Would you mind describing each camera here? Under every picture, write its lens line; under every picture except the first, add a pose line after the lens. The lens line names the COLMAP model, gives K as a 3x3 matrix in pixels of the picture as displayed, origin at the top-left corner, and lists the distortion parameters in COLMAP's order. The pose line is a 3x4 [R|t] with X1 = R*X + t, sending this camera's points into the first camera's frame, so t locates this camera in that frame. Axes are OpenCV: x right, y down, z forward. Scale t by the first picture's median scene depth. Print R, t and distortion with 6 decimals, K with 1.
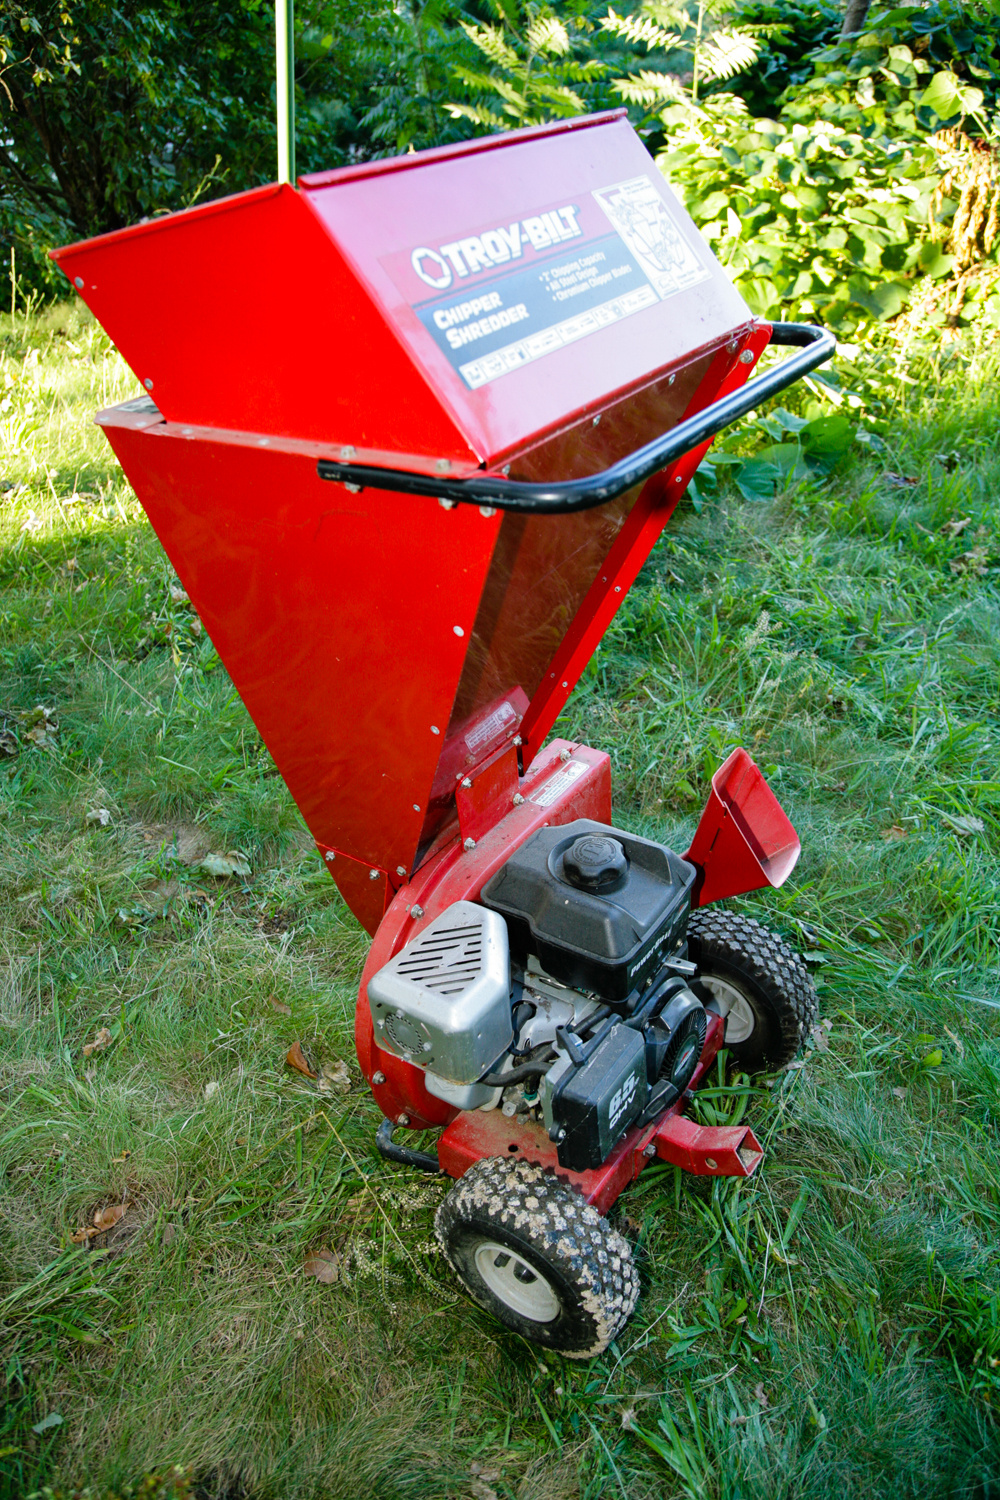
lens RADIAL K [[1192.5, 0, 496.7], [0, 1192.5, 748.2], [0, 0, 1]] dist [-0.027192, -0.000688]
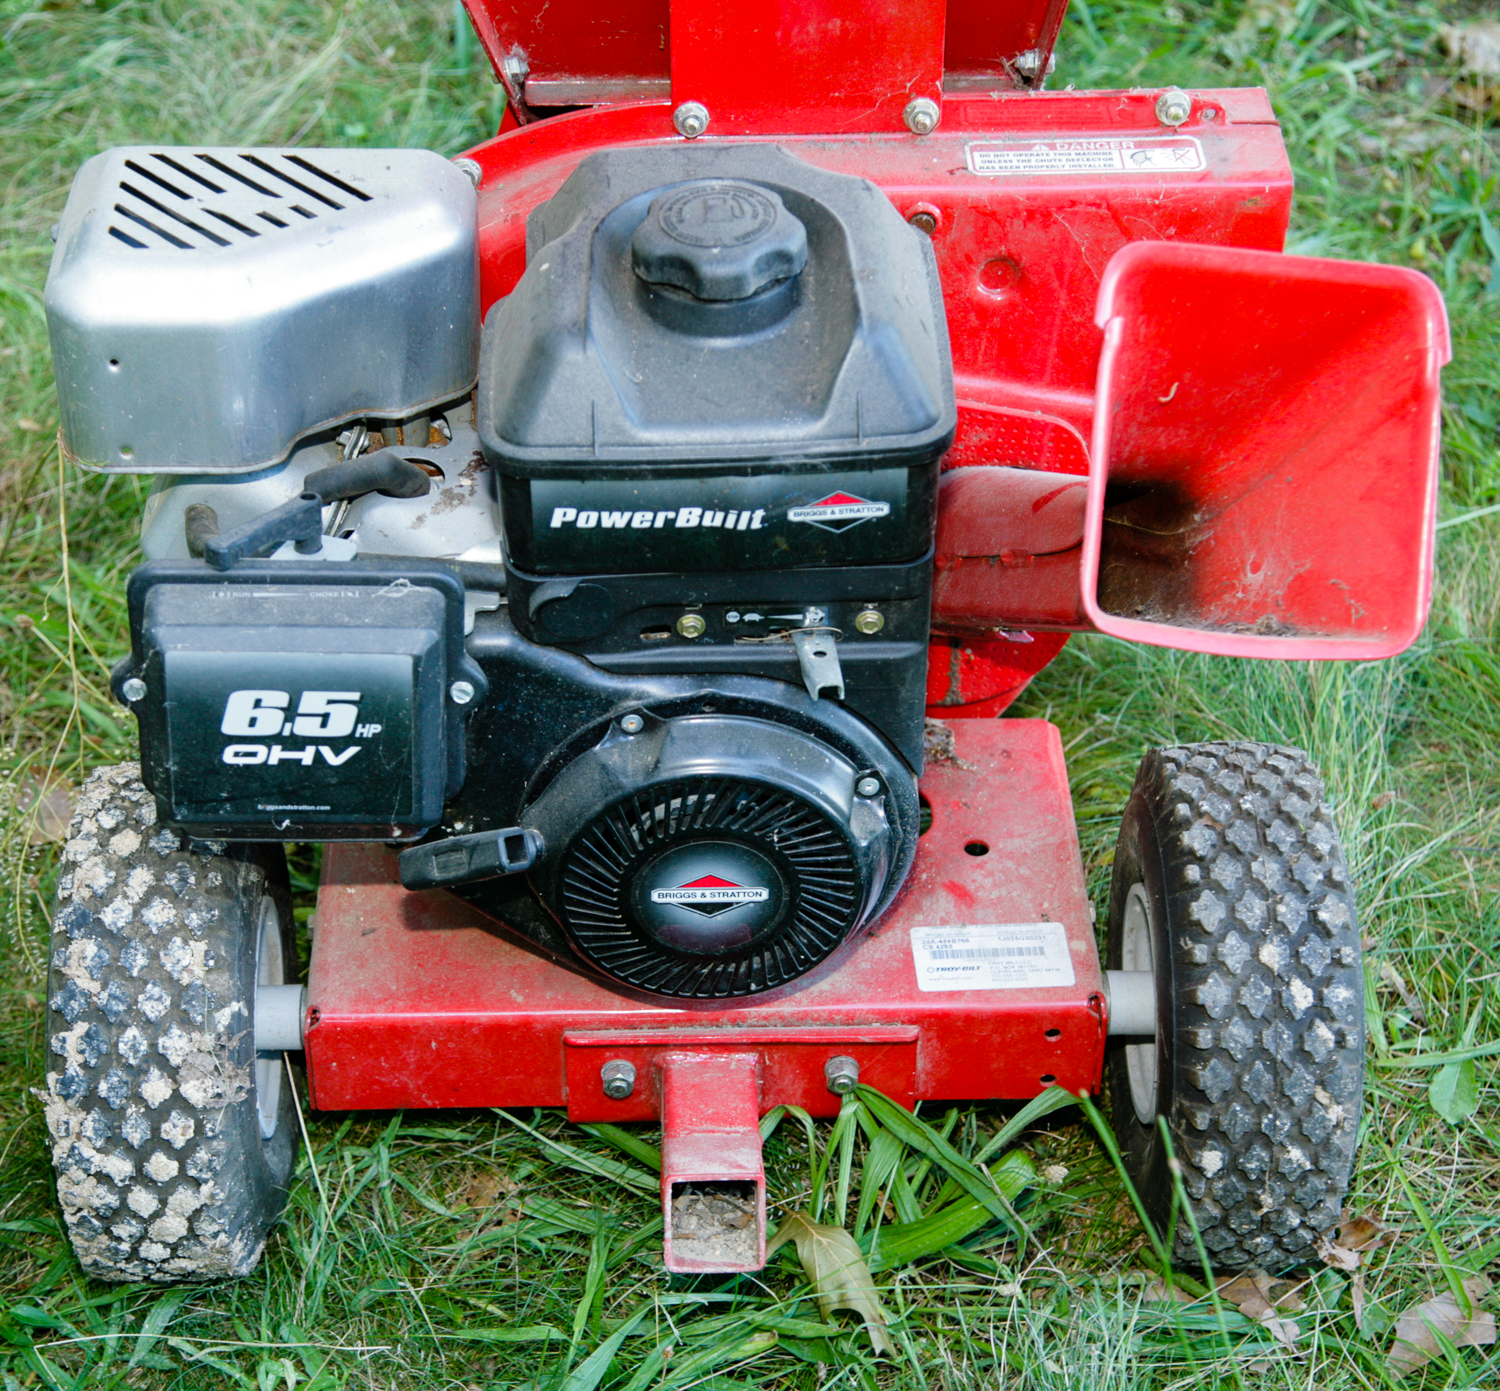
lens RADIAL K [[3161.5, 0, 710.2], [0, 3161.5, 706.1], [0, 0, 1]] dist [0.160183, 0.000000]
pose [[0.585057, 0.559106, -0.587460, 0.961525], [-0.469397, 0.824159, 0.316904, -0.124465], [0.661343, 0.090345, 0.744623, 0.391070]]
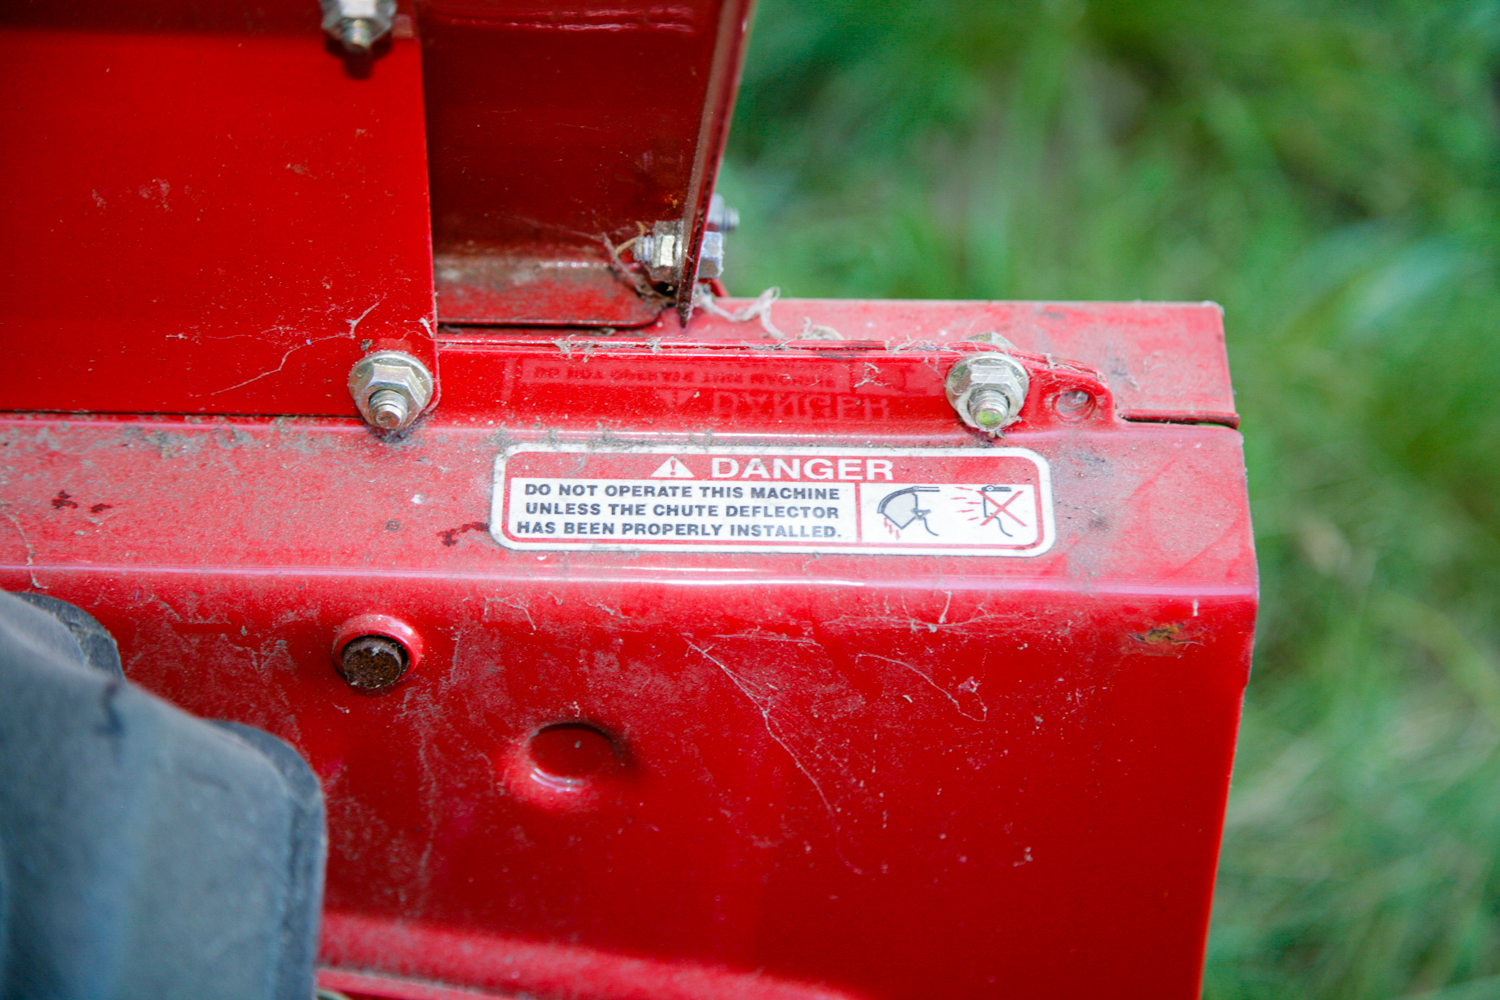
lens RADIAL K [[3815.7, 0, 749.7], [0, 3815.7, 503.7], [0, 0, 1]] dist [0.342644, 0.000000]
pose [[0.560097, 0.607671, -0.563052, 0.487184], [-0.492090, 0.790807, 0.363968, -0.215443], [0.666438, 0.073215, 0.741957, 1.005112]]
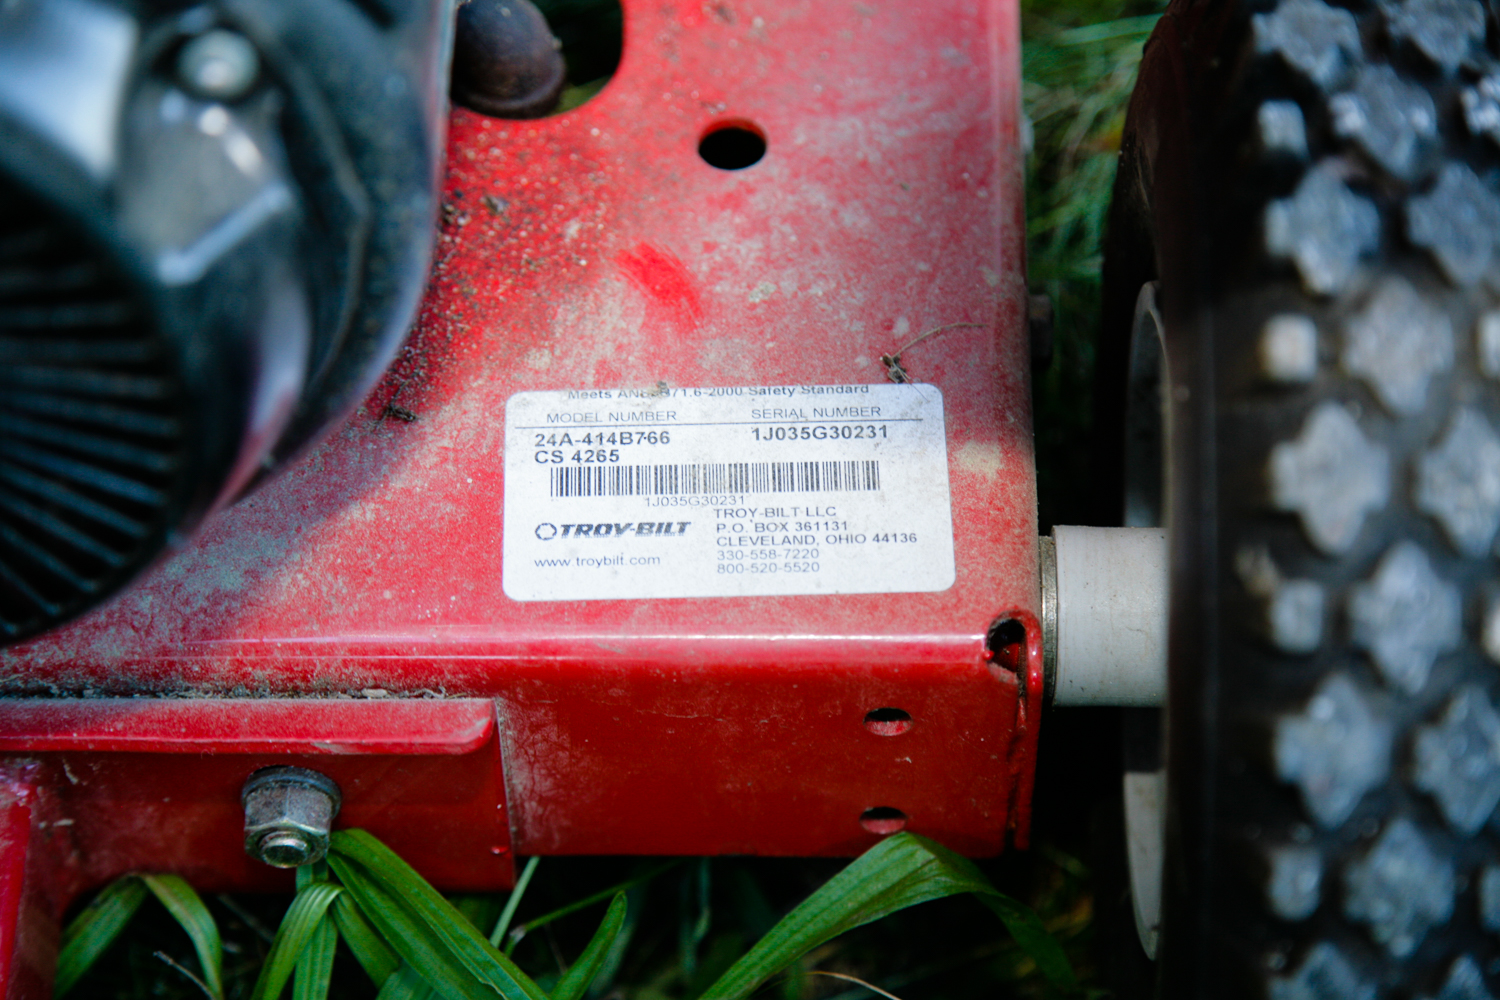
lens RADIAL K [[3815.7, 0, 749.8], [0, 3815.7, 502.6], [0, 0, 1]] dist [0.342644, 0.000000]
pose [[0.557466, 0.697767, -0.449837, 0.526107], [-0.470807, 0.711996, 0.520962, 0.050659], [0.683792, -0.078632, 0.725427, 1.127773]]
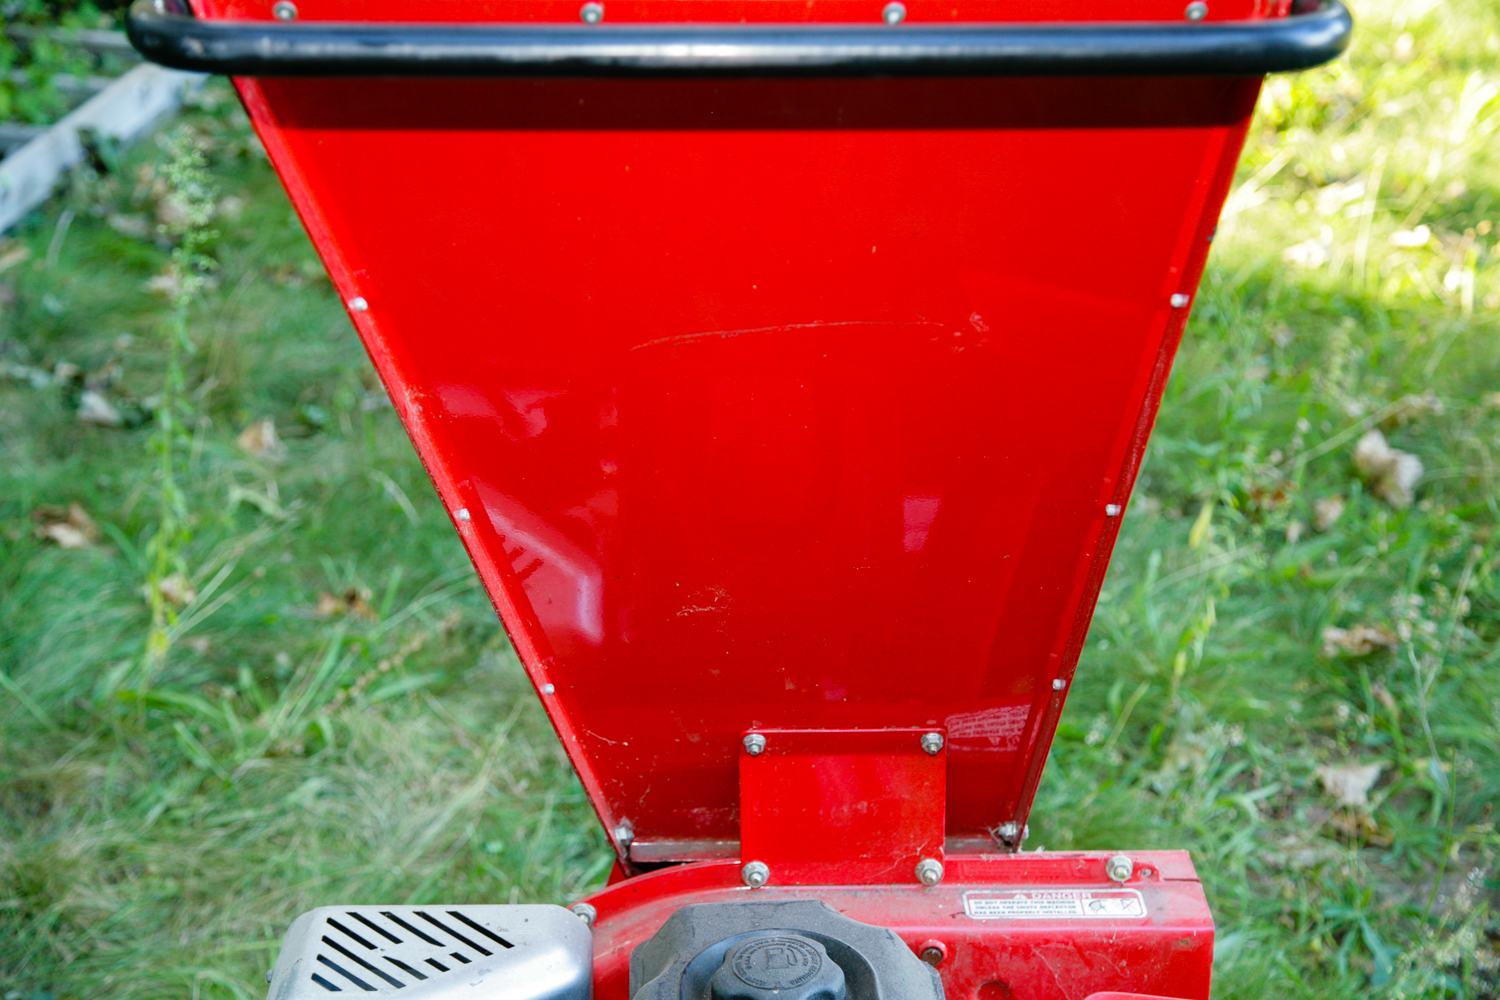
lens RADIAL K [[2481.7, 0, 756.7], [0, 2481.7, 491.5], [0, 0, 1]] dist [0.215393, 0.000000]
pose [[0.584747, 0.368439, -0.722719, 0.959745], [-0.469099, 0.880423, 0.069291, -0.189121], [0.661828, 0.298509, 0.687659, 0.336389]]
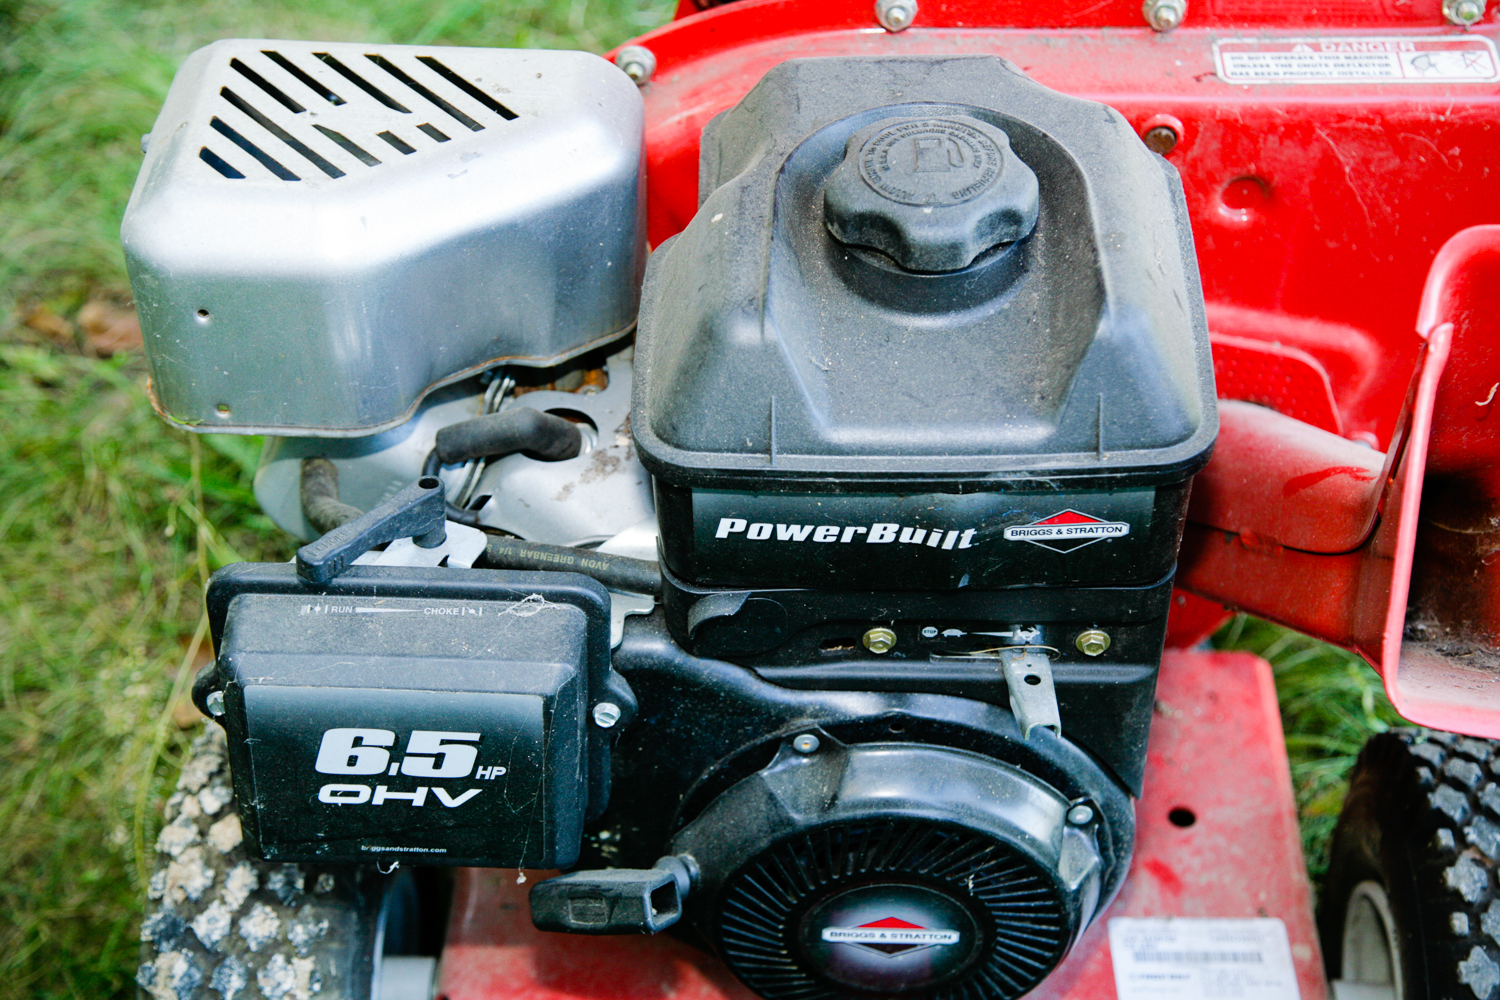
lens RADIAL K [[2377.7, 0, 754.9], [0, 2377.7, 497.7], [0, 0, 1]] dist [0.176960, 0.000000]
pose [[0.541628, 0.622172, -0.565280, 0.585813], [-0.478209, 0.781094, 0.401507, -0.085137], [0.691343, 0.052854, 0.720591, 0.724885]]
